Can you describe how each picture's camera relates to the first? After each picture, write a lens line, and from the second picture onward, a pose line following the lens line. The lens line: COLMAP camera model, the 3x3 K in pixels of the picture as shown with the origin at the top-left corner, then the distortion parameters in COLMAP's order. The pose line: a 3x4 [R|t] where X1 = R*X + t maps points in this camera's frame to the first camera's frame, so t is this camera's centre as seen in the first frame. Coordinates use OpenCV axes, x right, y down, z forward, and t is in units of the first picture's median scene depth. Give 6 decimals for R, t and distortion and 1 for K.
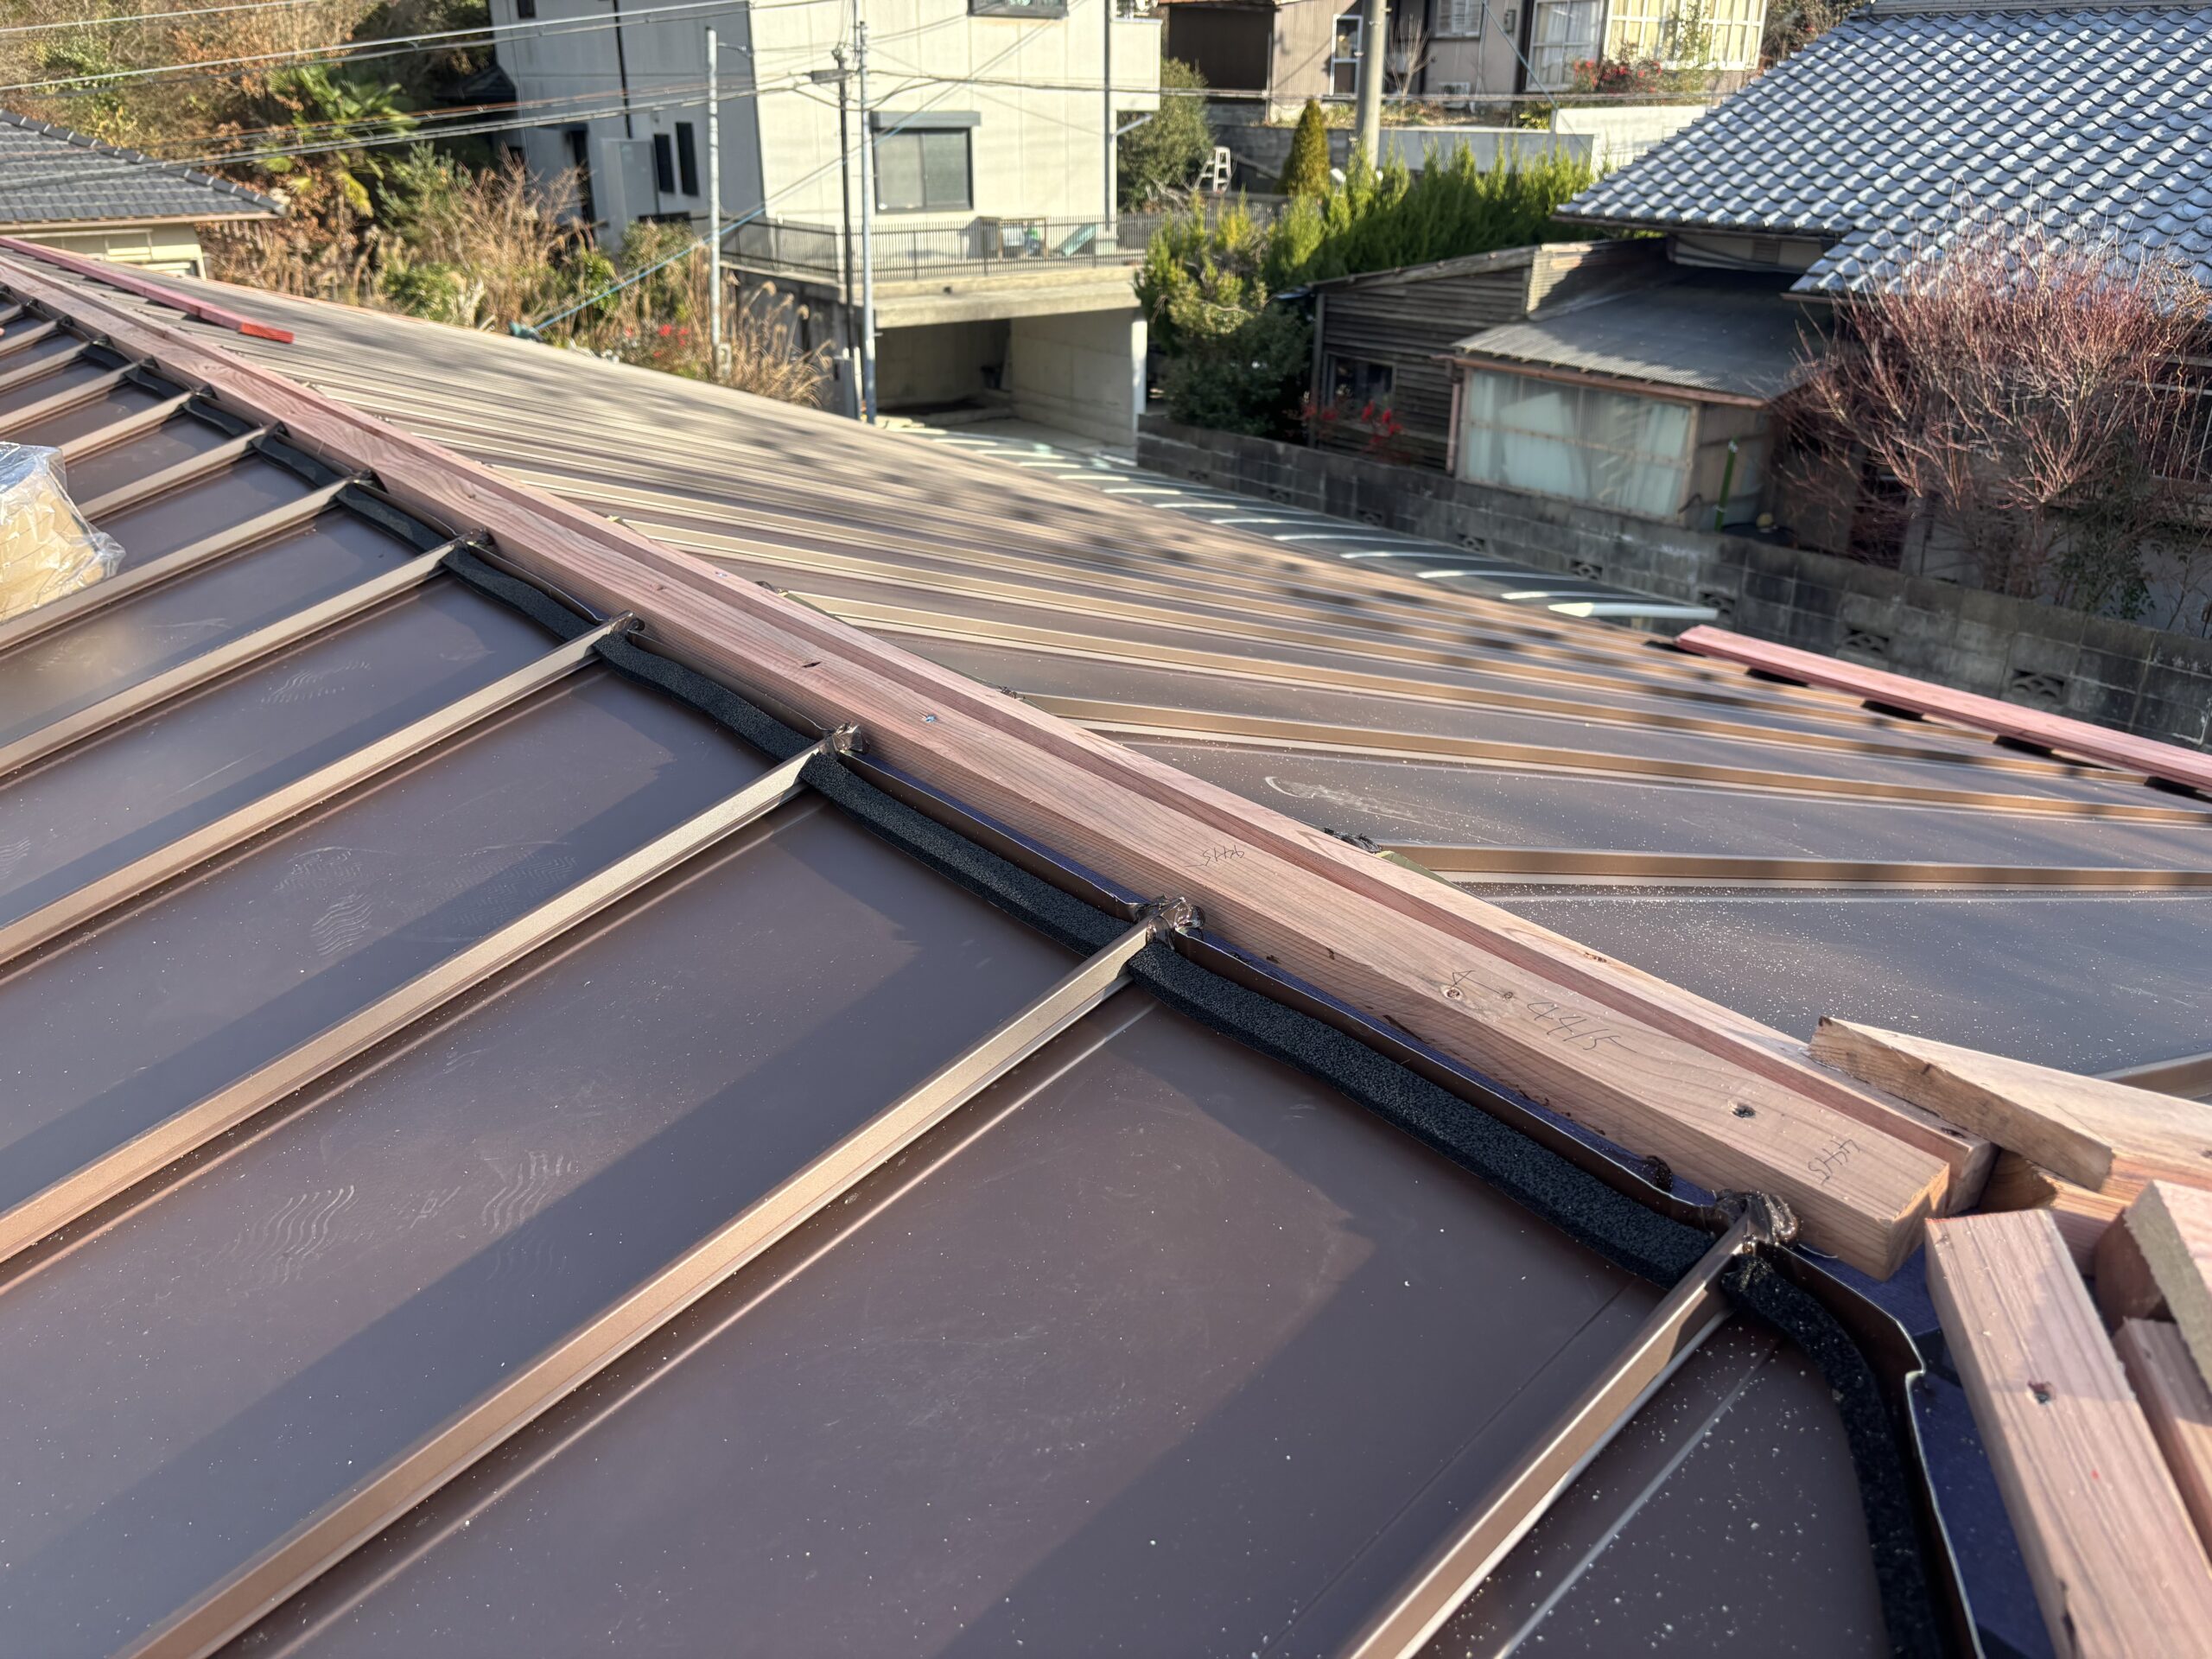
lens RADIAL K [[1704.3, 0, 1108.5], [0, 1704.3, 798.0], [0, 0, 1]] dist [0.059458, -0.060441]
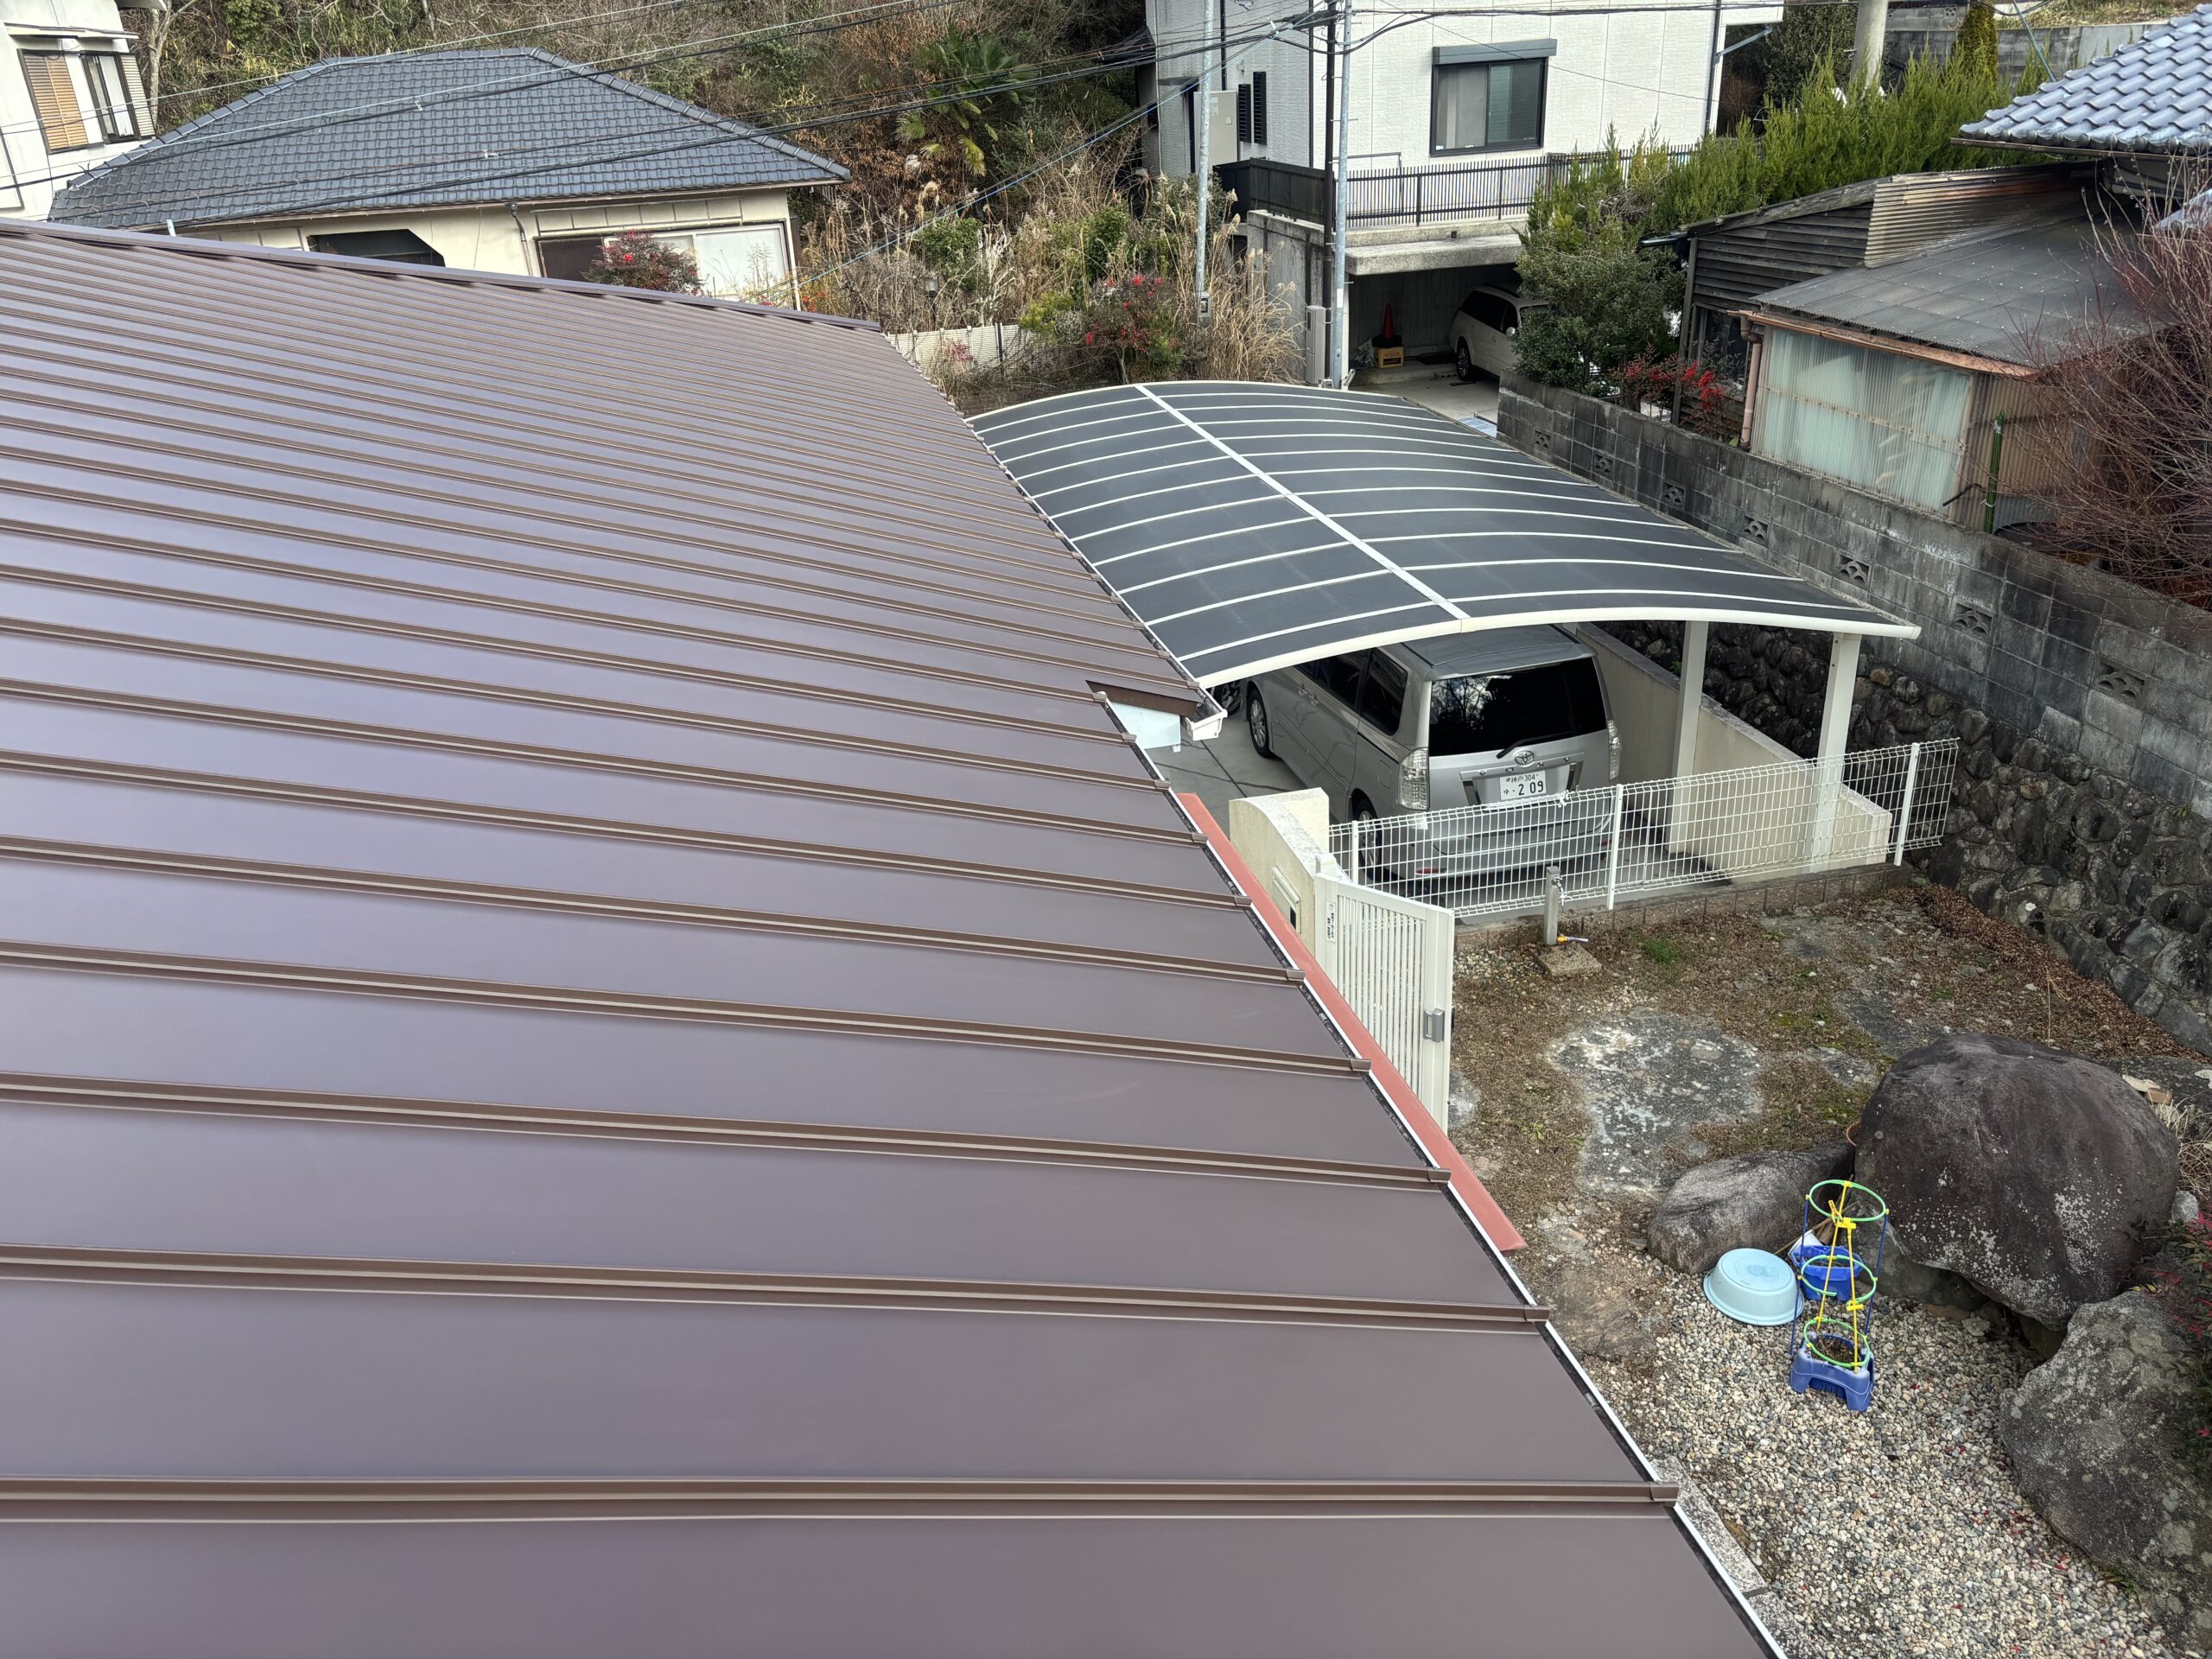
lens RADIAL K [[1675.6, 0, 1106.0], [0, 1675.6, 829.5], [0, 0, 1]] dist [0.004716, 0.059130]
pose [[0.901977, 0.132339, -0.411002, 0.192574], [-0.109525, 0.990864, 0.078688, -0.018898], [0.417661, -0.025960, 0.908232, 0.053358]]
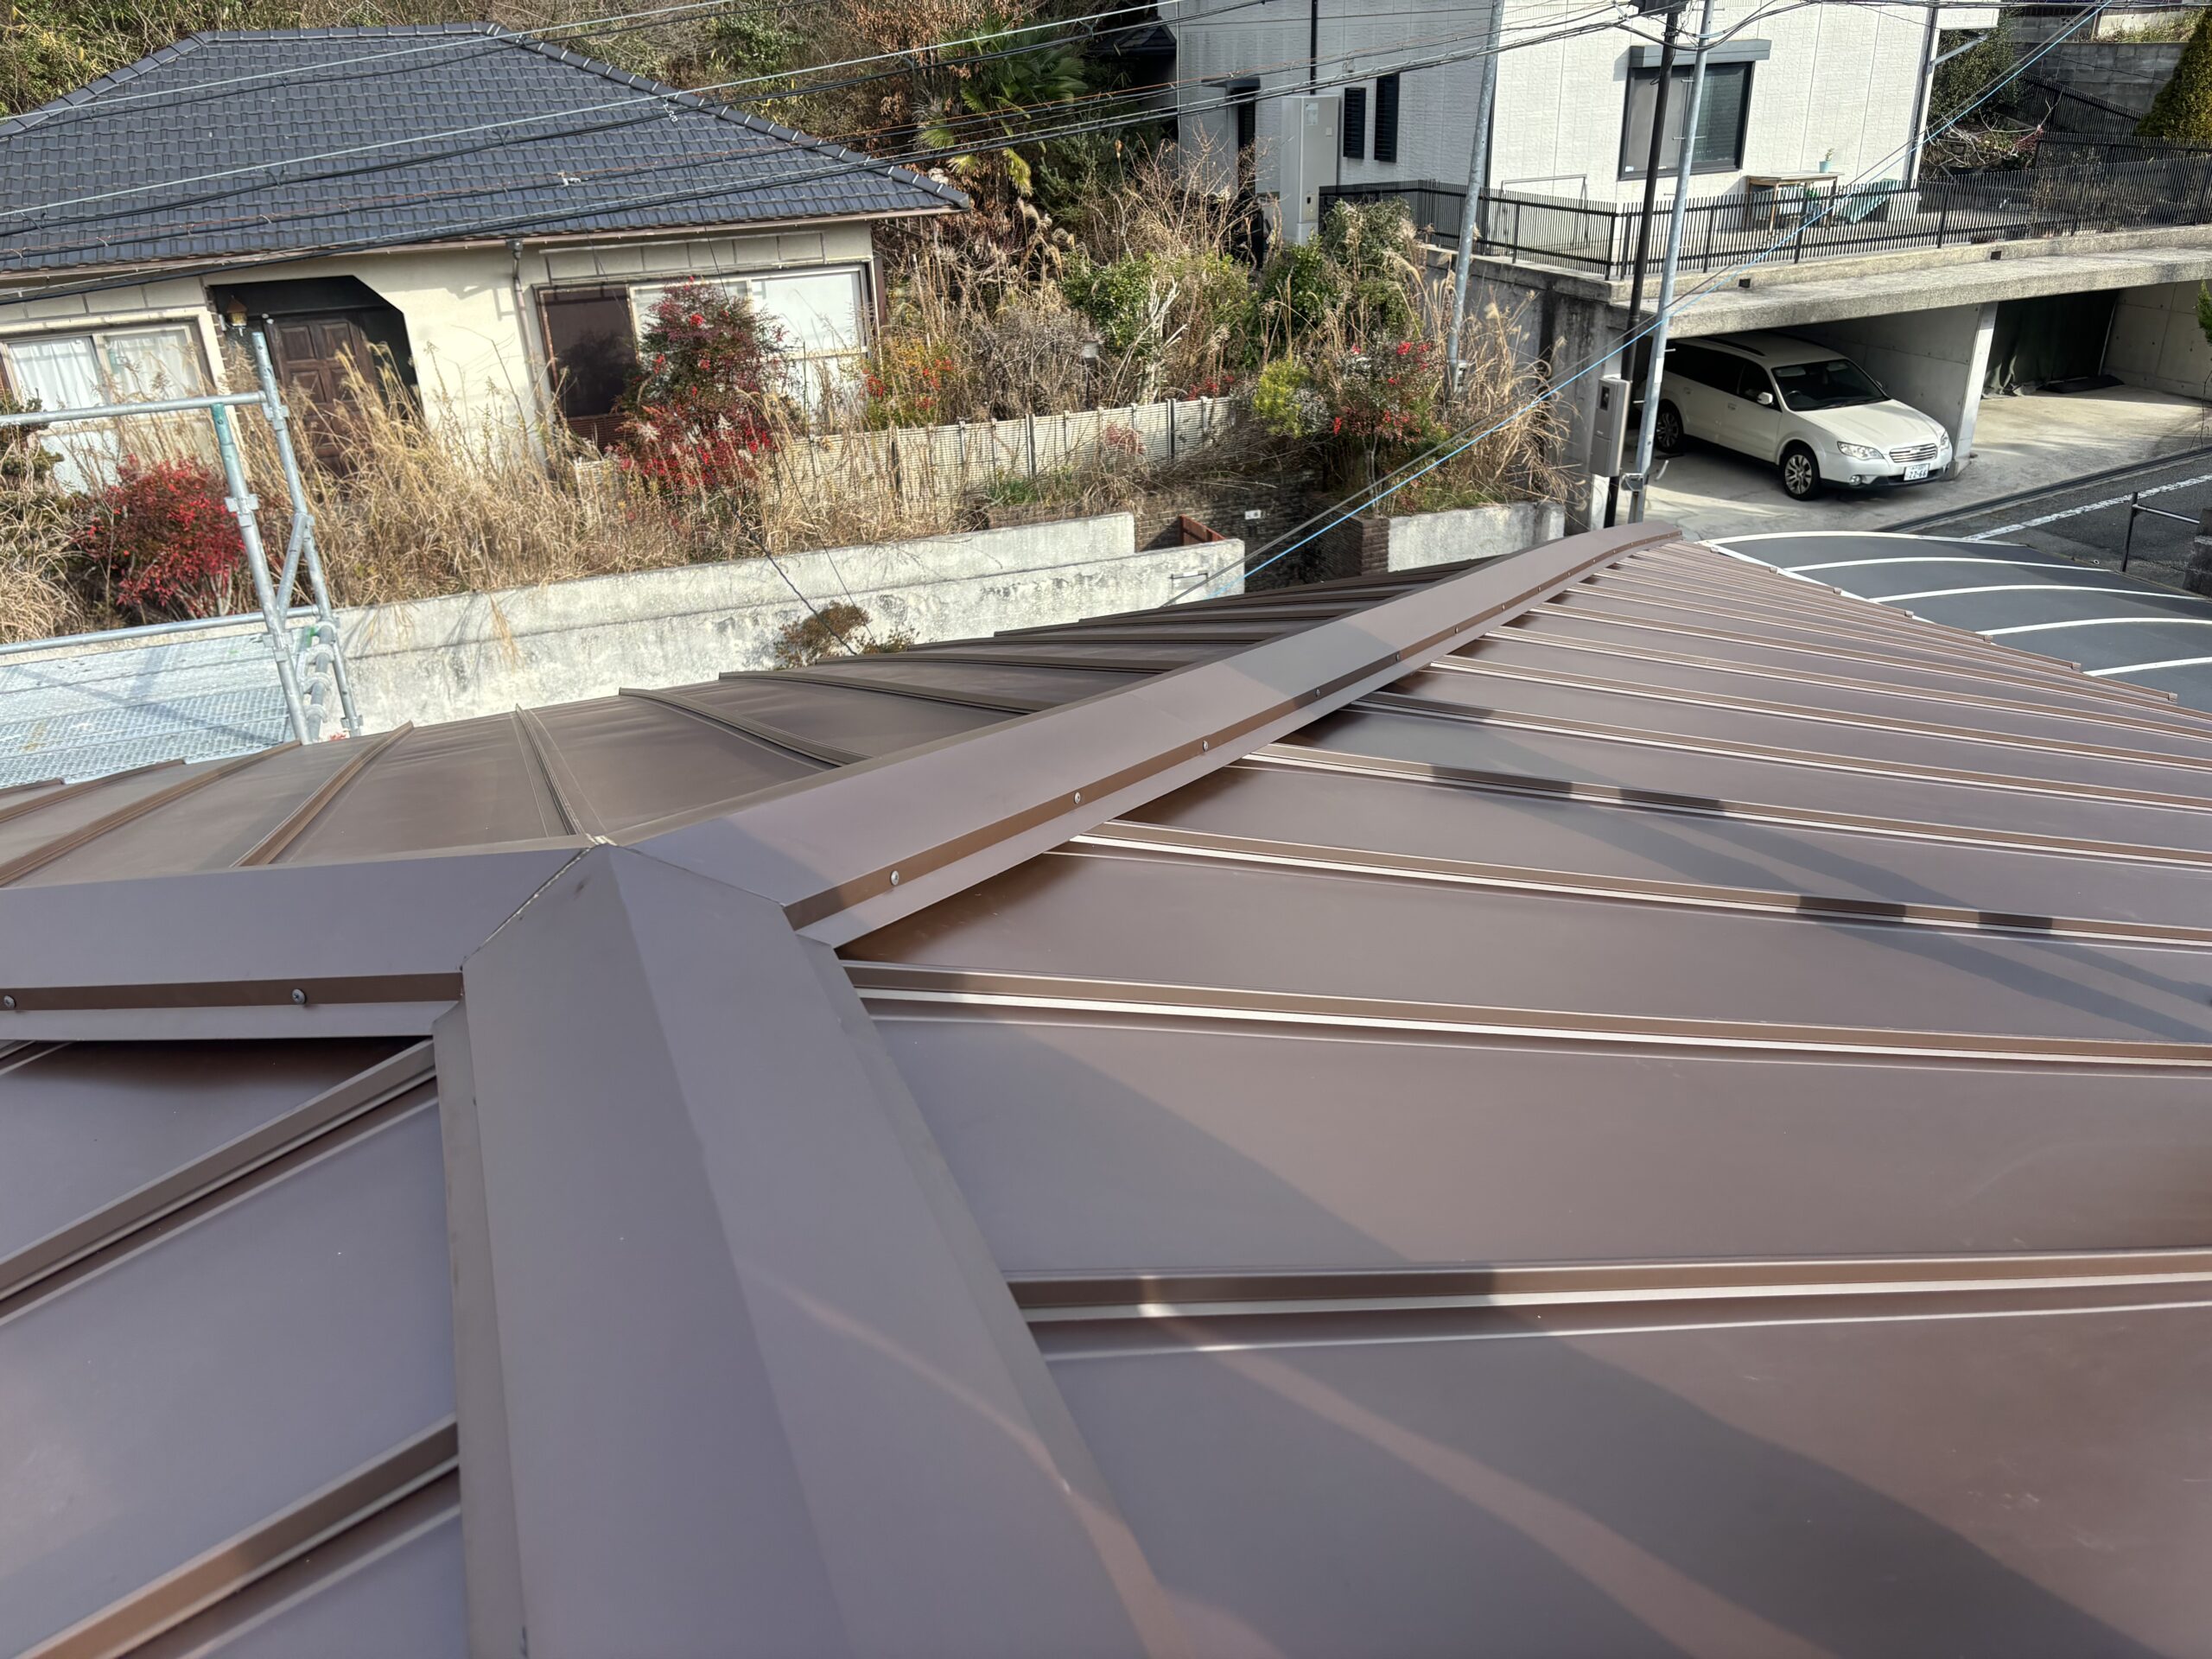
lens RADIAL K [[1679.5, 0, 1103.6], [0, 1679.5, 846.1], [0, 0, 1]] dist [0.062394, -0.059084]
pose [[0.955843, 0.092782, -0.278847, -0.155247], [-0.075518, 0.994538, 0.072053, -0.092277], [0.284009, -0.047814, 0.957629, 0.208293]]
